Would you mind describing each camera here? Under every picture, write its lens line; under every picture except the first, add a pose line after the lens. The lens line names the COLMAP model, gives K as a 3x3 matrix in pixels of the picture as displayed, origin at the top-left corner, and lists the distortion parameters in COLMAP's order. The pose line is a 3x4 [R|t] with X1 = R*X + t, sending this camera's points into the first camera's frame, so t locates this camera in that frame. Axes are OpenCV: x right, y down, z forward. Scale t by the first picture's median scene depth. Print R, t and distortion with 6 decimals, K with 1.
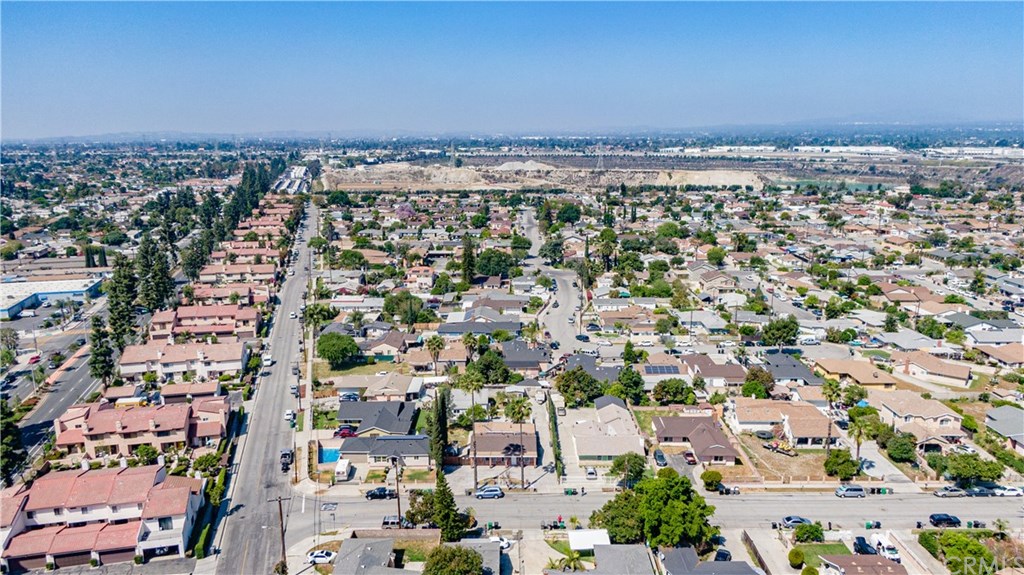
lens RADIAL K [[741.1, 0, 512.0], [0, 741.1, 287.5], [0, 0, 1]] dist [0.005093, -0.000508]
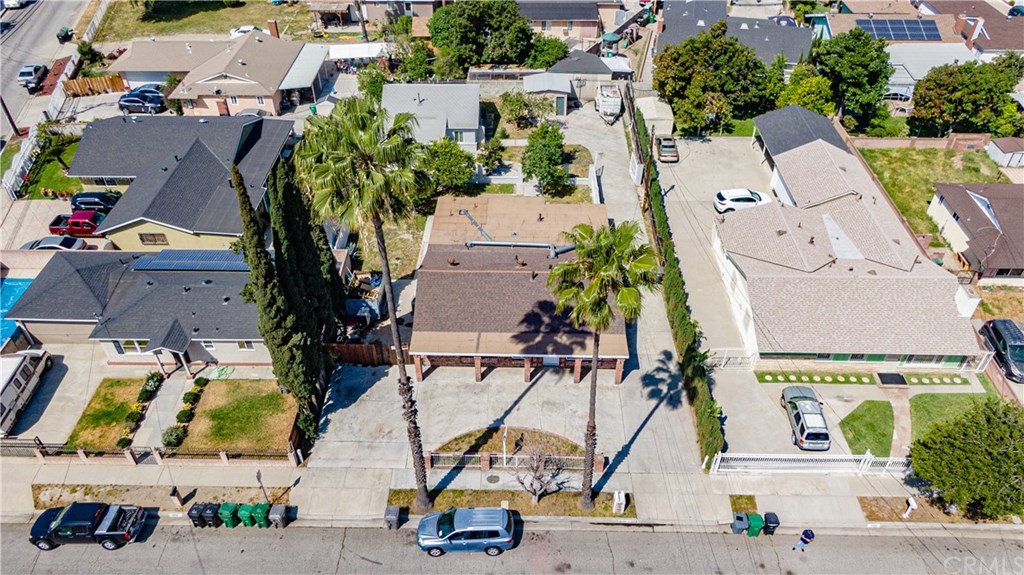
lens RADIAL K [[754.3, 0, 505.6], [0, 754.3, 289.2], [0, 0, 1]] dist [0.004741, -0.008537]
pose [[0.999746, 0.014541, -0.017192, -0.009088], [-0.004888, 0.885480, 0.464651, 0.043429], [0.021980, -0.464449, 0.885327, 0.547352]]
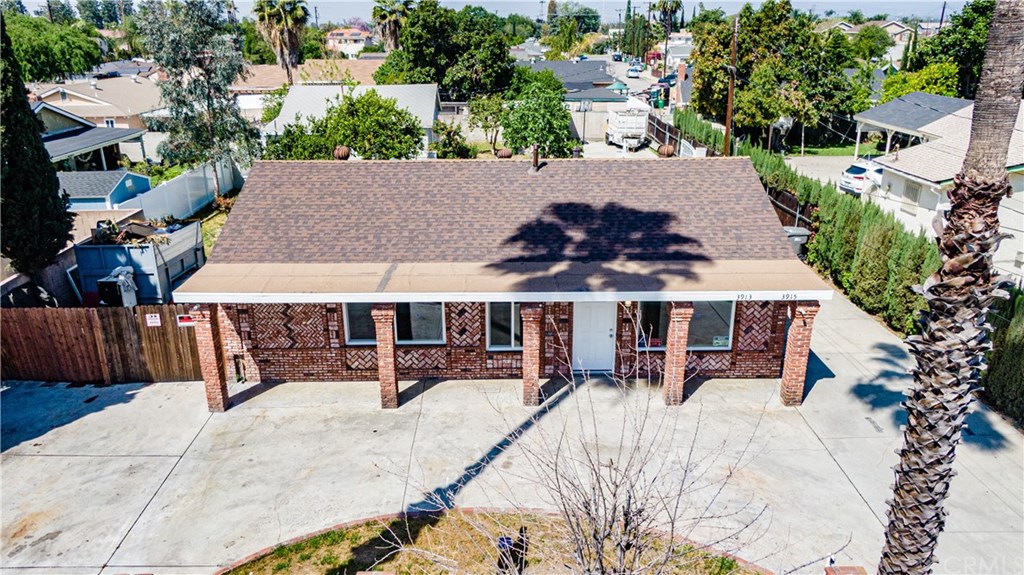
lens RADIAL K [[741.1, 0, 512.0], [0, 741.1, 287.5], [0, 0, 1]] dist [0.005093, -0.000508]
pose [[0.999841, -0.000052, 0.017813, -0.009371], [-0.002139, 0.992408, 0.122974, 0.159791], [-0.017684, -0.122993, 0.992250, 0.668736]]
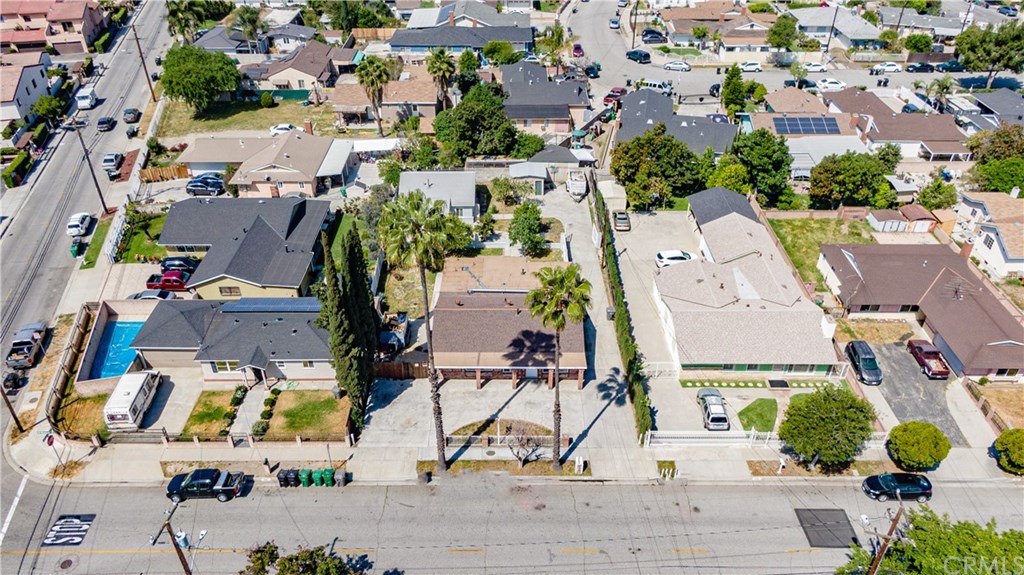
lens RADIAL K [[736.6, 0, 507.5], [0, 736.6, 303.7], [0, 0, 1]] dist [0.029028, -0.036745]
pose [[0.999994, 0.003369, -0.000534, -0.008843], [-0.002878, 0.917366, 0.398034, 0.018193], [0.001831, -0.398030, 0.917371, 0.464313]]
